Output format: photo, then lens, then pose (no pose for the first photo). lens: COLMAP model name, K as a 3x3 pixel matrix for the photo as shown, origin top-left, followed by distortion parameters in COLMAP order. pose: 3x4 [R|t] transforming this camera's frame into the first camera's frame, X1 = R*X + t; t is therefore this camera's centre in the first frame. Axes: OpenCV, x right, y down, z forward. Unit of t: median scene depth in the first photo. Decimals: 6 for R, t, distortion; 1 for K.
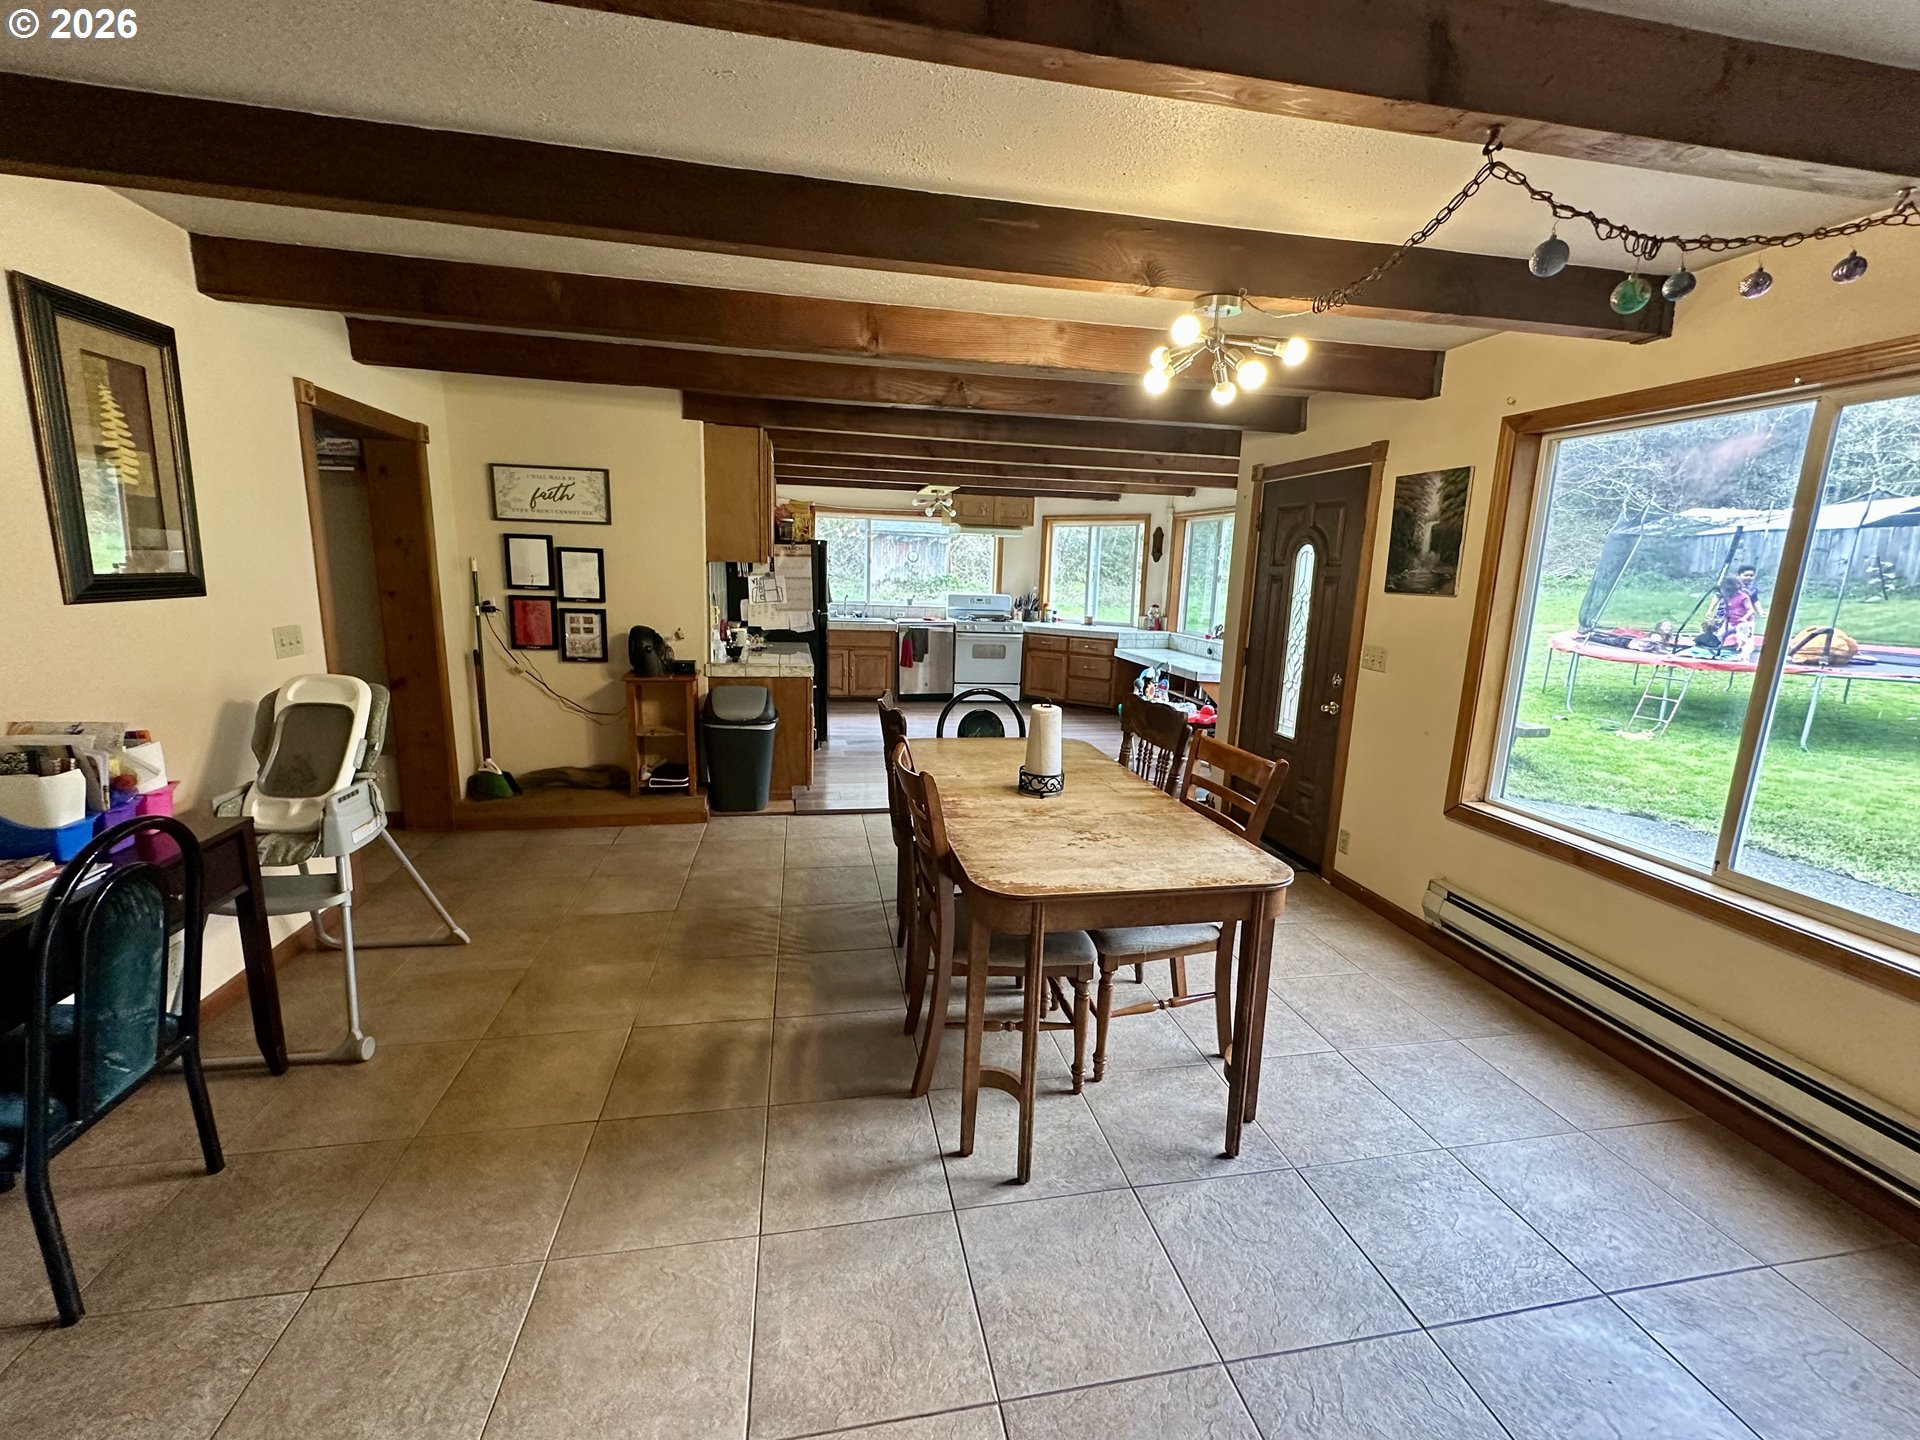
lens RADIAL K [[798.4, 0, 957.1], [0, 798.4, 723.2], [0, 0, 1]] dist [-0.001004, -0.000044]
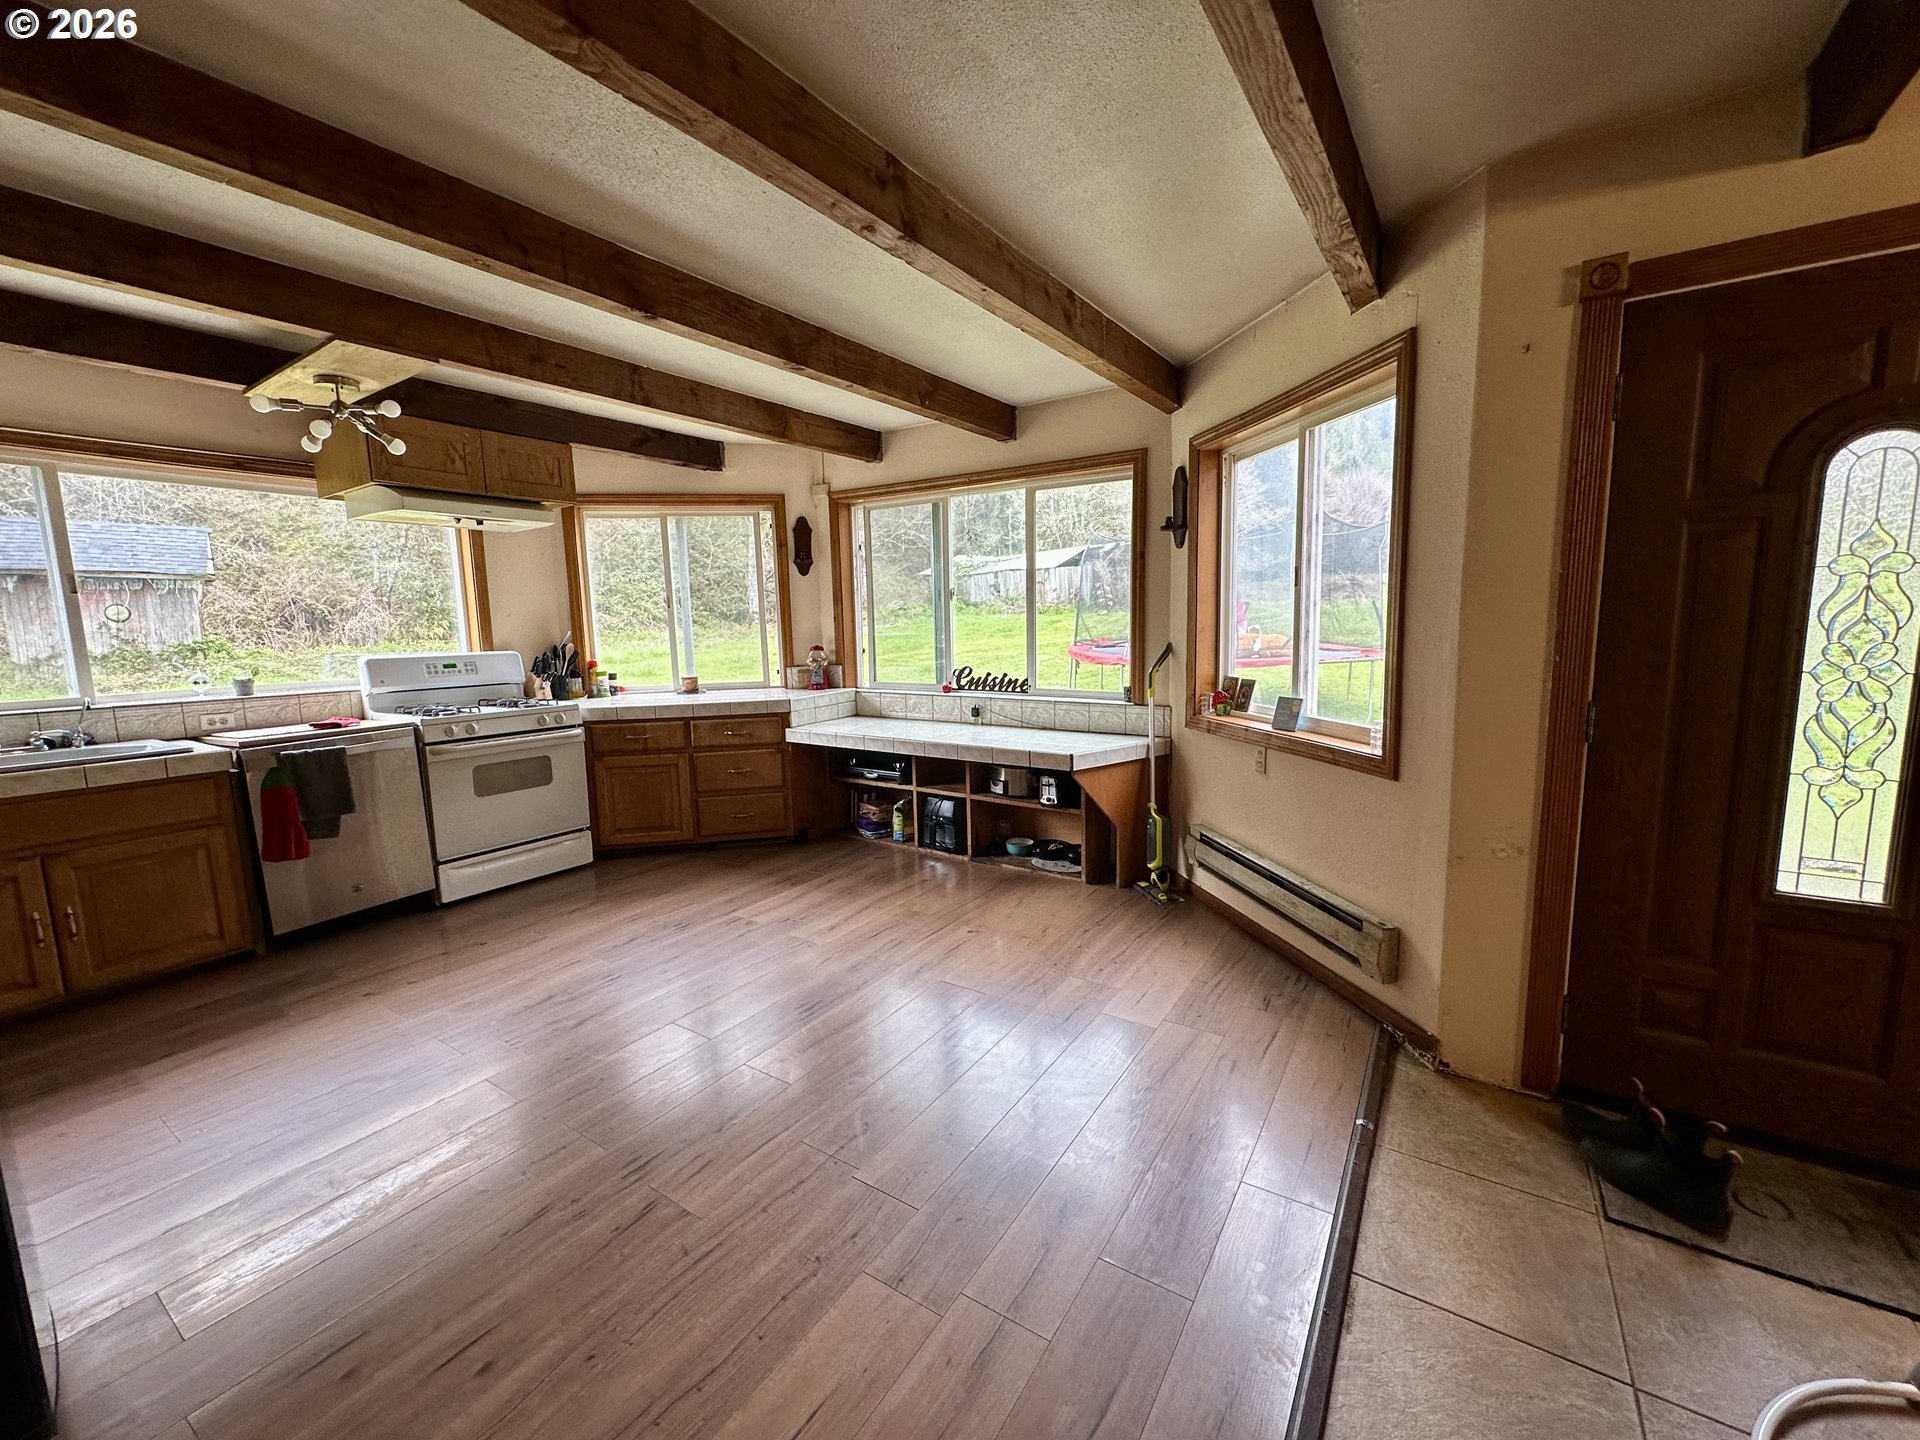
lens RADIAL K [[769.9, 0, 959.3], [0, 769.9, 720.8], [0, 0, 1]] dist [-0.000870, 0.000455]
pose [[0.697301, -0.141050, 0.702763, -0.089401], [0.181350, 0.983265, 0.017409, -0.084919], [-0.693458, 0.115307, 0.711211, 0.527950]]
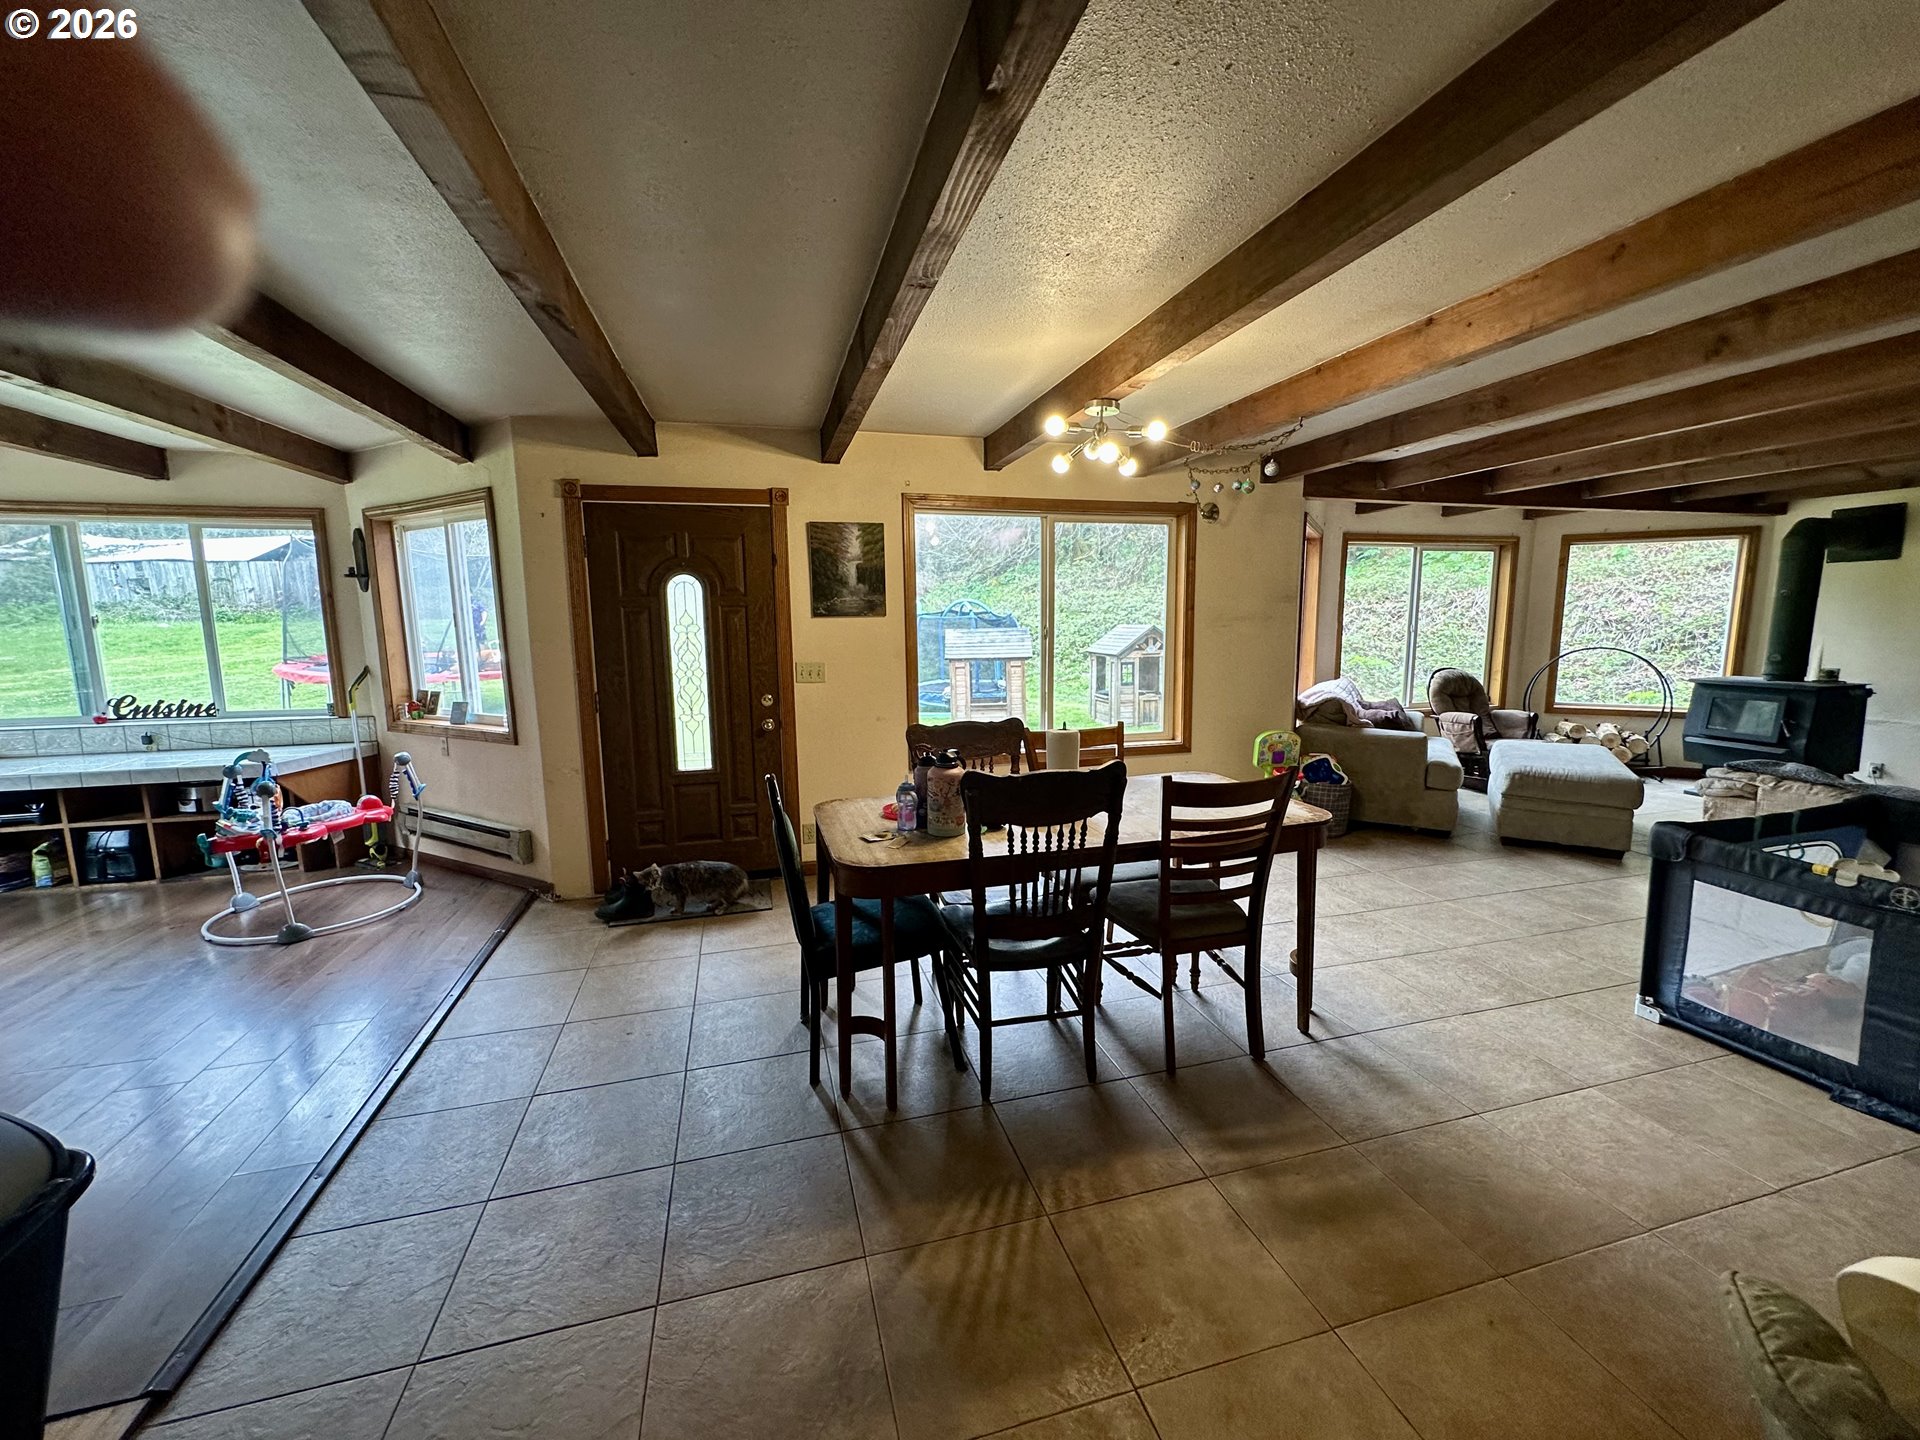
lens RADIAL K [[769.9, 0, 959.3], [0, 769.9, 720.8], [0, 0, 1]] dist [-0.000870, 0.000455]
pose [[-0.084587, -0.168708, 0.982030, -0.274881], [0.200274, 0.962570, 0.182616, -0.077077], [-0.976082, 0.212122, -0.047633, 0.371776]]
